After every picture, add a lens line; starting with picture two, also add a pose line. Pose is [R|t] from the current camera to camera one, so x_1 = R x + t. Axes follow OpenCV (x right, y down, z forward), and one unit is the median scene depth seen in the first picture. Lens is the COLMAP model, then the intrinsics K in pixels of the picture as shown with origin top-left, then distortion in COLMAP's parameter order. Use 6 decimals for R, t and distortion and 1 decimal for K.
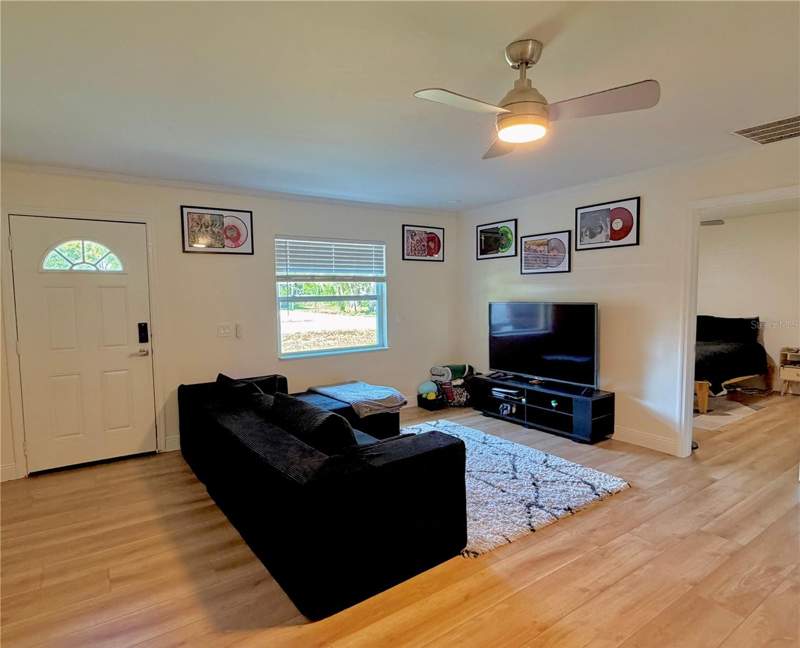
lens RADIAL K [[469.5, 0, 402.5], [0, 469.5, 329.4], [0, 0, 1]] dist [-0.001209, -0.002831]
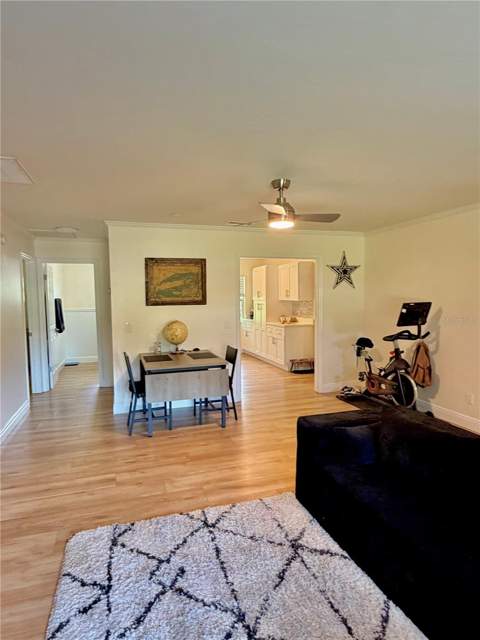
lens RADIAL K [[366.3, 0, 239.9], [0, 366.3, 324.0], [0, 0, 1]] dist [-0.006492, -0.001478]
pose [[-0.958100, -0.005727, 0.286377, -0.006958], [0.039586, 0.987559, 0.152188, -0.130841], [-0.283686, 0.157147, -0.945953, 1.293056]]
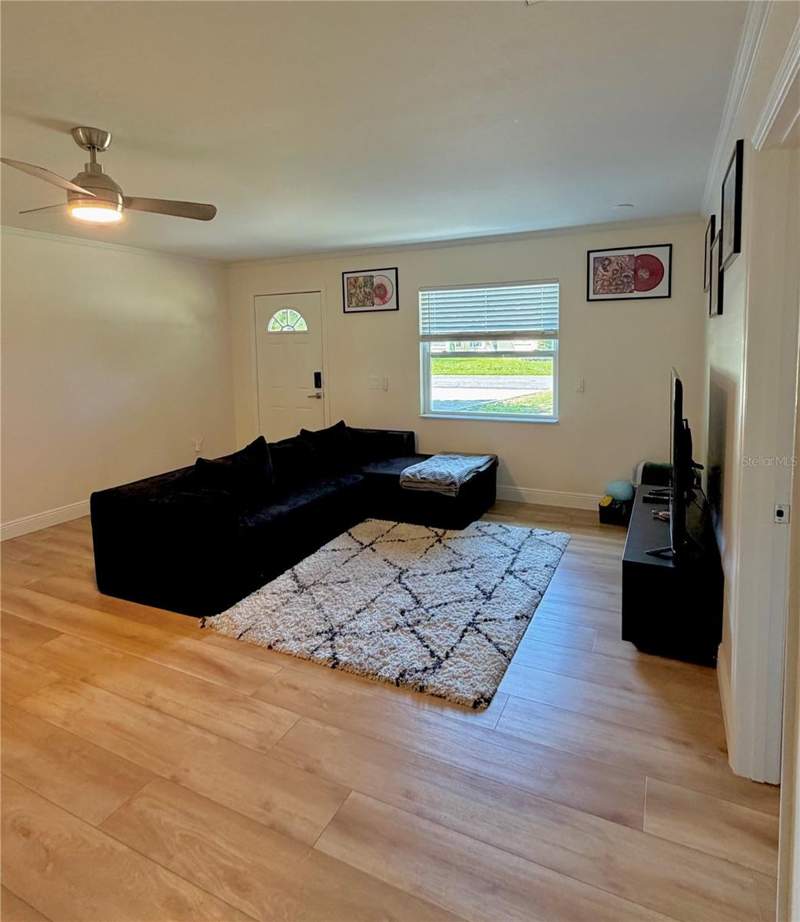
lens RADIAL K [[546.1, 0, 402.4], [0, 546.1, 388.6], [0, 0, 1]] dist [0.001858, -0.002724]
pose [[0.482397, 0.079990, -0.872293, 0.851533], [-0.055814, 0.996605, 0.060523, -0.072543], [0.874173, 0.019490, 0.485224, 0.511921]]
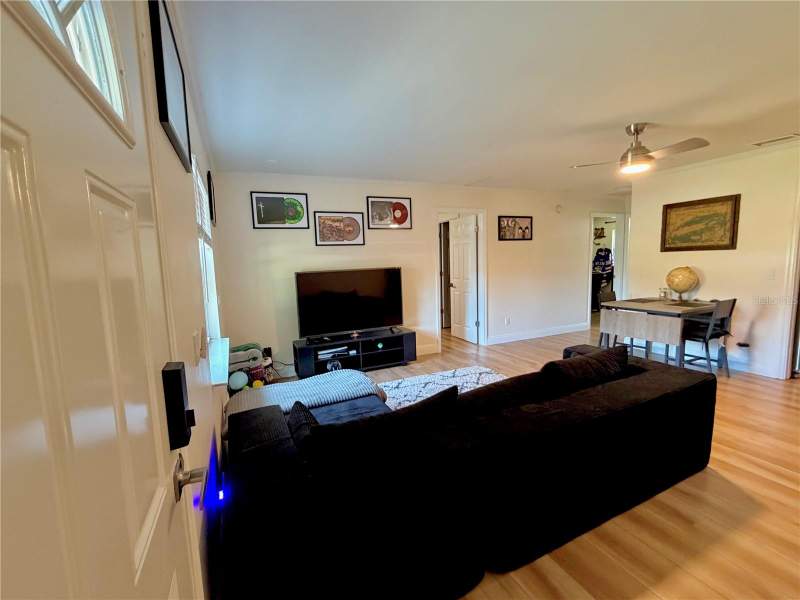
lens RADIAL K [[361.4, 0, 405.5], [0, 361.4, 296.7], [0, 0, 1]] dist [0.005534, 0.001307]
pose [[0.173306, -0.100566, 0.979720, -0.747535], [0.106487, 0.990854, 0.082872, -0.061809], [-0.979094, 0.089966, 0.182431, 0.868399]]
